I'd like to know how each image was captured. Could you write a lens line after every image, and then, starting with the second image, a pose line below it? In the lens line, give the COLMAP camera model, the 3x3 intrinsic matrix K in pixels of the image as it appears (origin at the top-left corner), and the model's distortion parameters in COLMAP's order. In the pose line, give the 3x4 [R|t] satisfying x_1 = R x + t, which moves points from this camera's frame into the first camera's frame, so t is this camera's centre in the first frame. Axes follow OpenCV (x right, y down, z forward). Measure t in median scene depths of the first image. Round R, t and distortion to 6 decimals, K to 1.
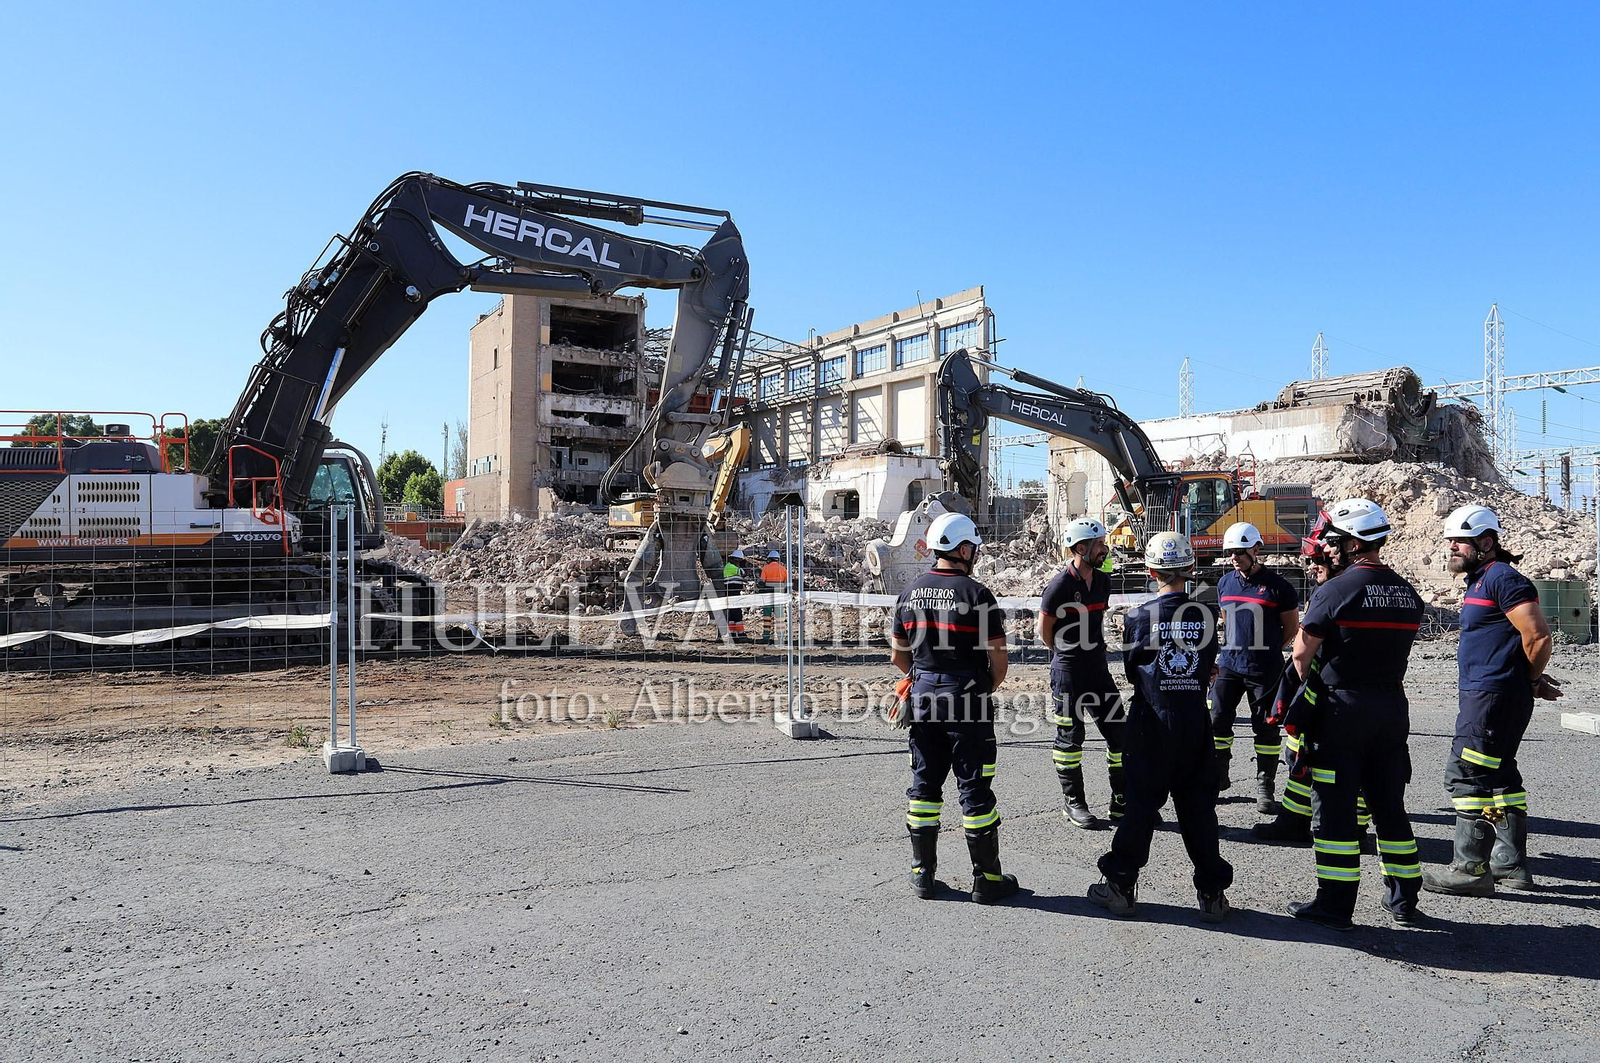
lens RADIAL K [[1055.5, 0, 800.0], [0, 1055.5, 531.5], [0, 0, 1]] dist [-0.007279, 0.001873]
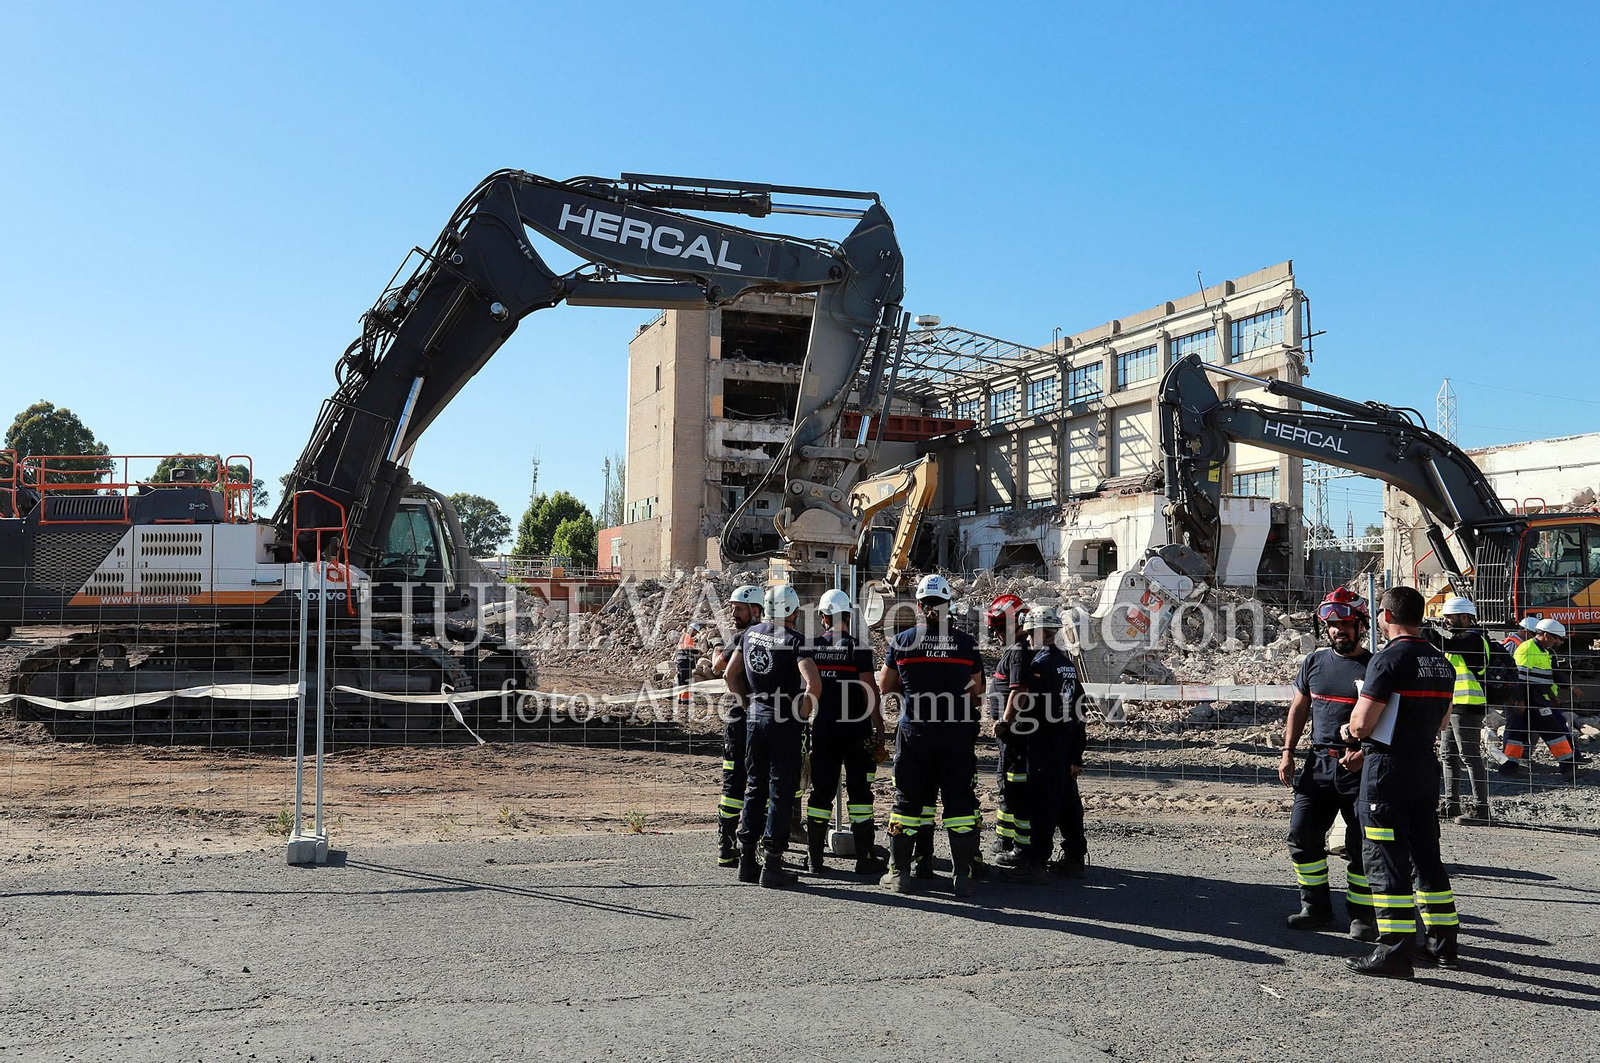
lens RADIAL K [[1397.0, 0, 800.0], [0, 1397.0, 531.5], [0, 0, 1]] dist [0.038587, -0.046047]
pose [[0.970568, -0.000970, -0.240825, 0.143160], [-0.009314, 0.999092, -0.041564, -0.003362], [0.240647, 0.042584, 0.969678, -0.031802]]
